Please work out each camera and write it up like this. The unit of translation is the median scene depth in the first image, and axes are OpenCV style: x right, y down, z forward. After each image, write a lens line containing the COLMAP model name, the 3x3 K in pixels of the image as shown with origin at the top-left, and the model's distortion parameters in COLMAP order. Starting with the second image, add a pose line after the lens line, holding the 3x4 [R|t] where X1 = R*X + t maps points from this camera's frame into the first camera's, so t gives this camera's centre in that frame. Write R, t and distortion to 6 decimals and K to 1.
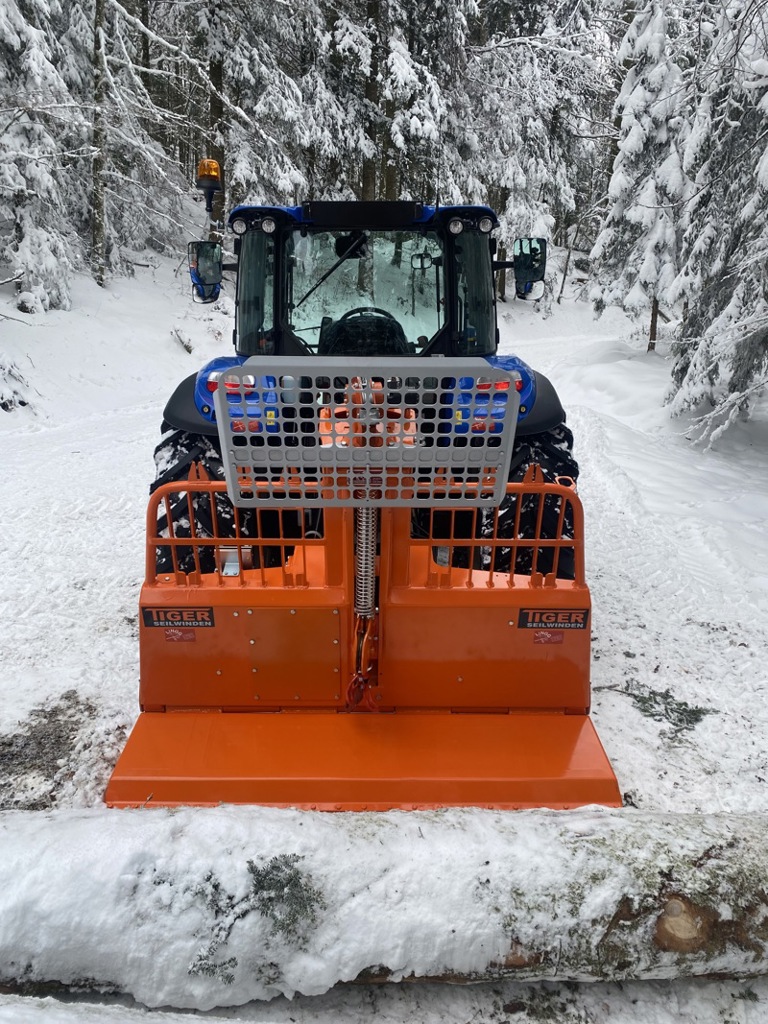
lens RADIAL K [[780.4, 0, 384.0], [0, 780.4, 512.0], [0, 0, 1]] dist [-0.000460, -0.002600]
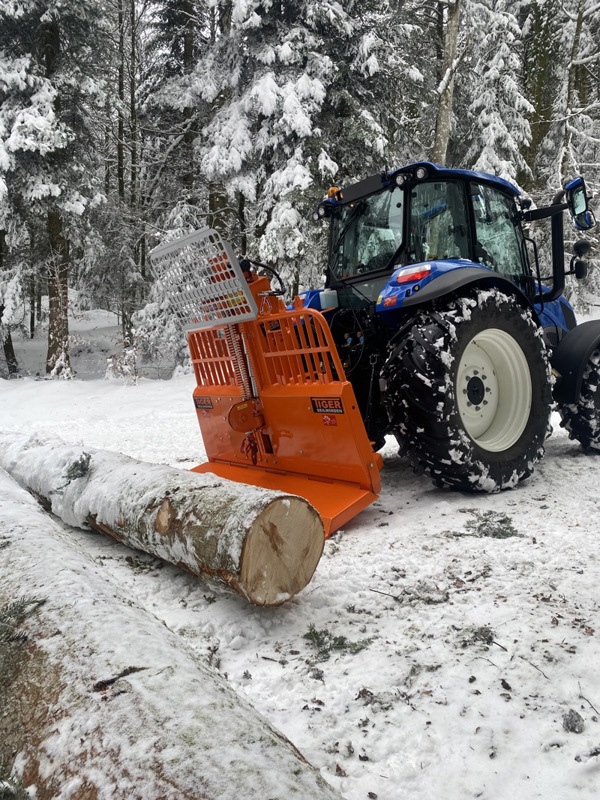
lens RADIAL K [[617.8, 0, 305.2], [0, 617.8, 399.9], [0, 0, 1]] dist [0.003991, -0.004076]
pose [[0.598459, -0.010829, -0.801080, 0.186874], [-0.167237, 0.976192, -0.138132, 0.049134], [0.783504, 0.216637, 0.582400, 0.049870]]
